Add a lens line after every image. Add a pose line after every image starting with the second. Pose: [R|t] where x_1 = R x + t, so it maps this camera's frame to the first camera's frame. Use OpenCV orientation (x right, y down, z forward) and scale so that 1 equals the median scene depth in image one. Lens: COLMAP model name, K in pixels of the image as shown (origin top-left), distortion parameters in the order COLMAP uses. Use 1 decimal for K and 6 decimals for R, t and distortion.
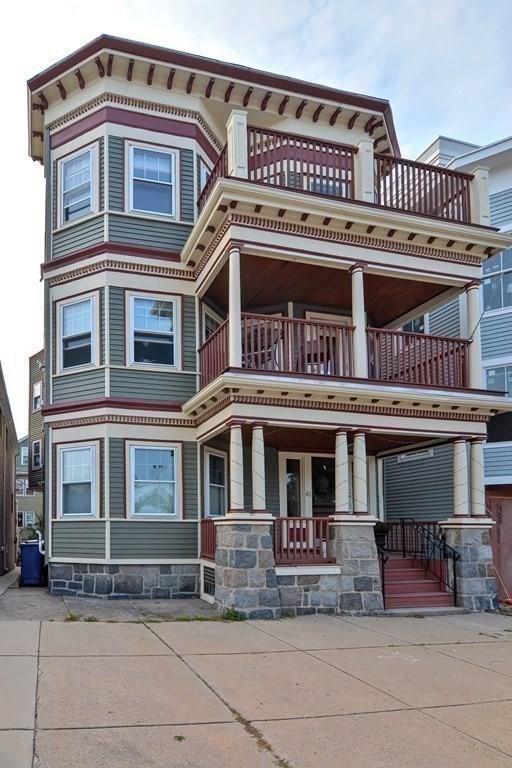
lens RADIAL K [[1511.4, 0, 256.0], [0, 1511.4, 384.0], [0, 0, 1]] dist [0.007233, 0.025776]
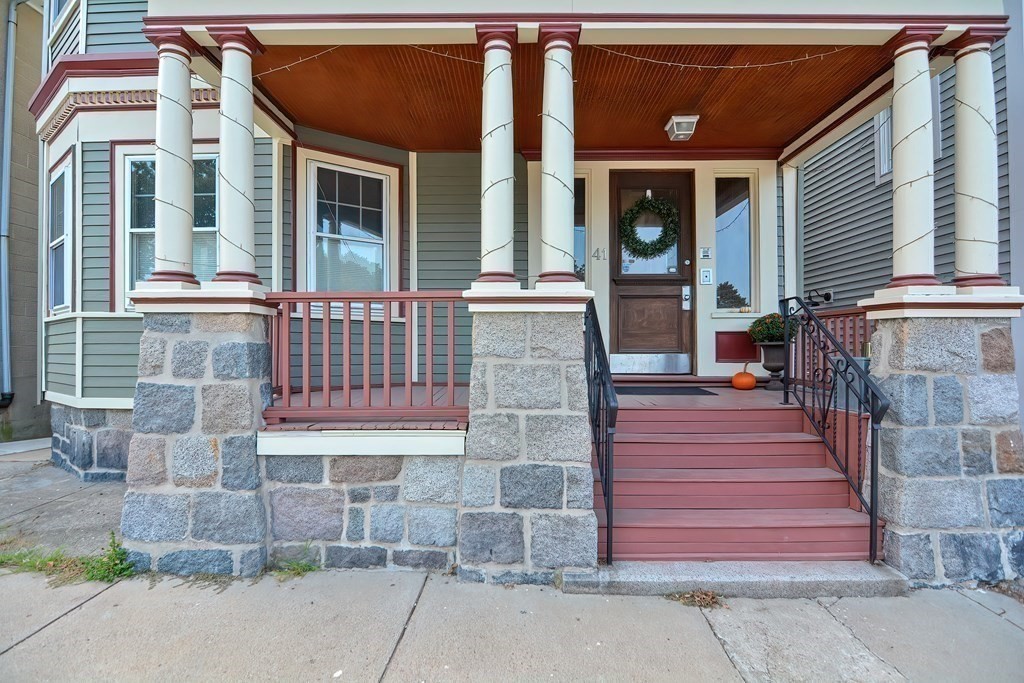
lens RADIAL K [[984.1, 0, 512.4], [0, 984.1, 359.5], [0, 0, 1]] dist [-0.001965, -0.168701]
pose [[0.851086, -0.000606, -0.525026, 0.181444], [0.053864, 0.994824, 0.086167, 0.085542], [0.522256, -0.101615, 0.846713, 0.817885]]
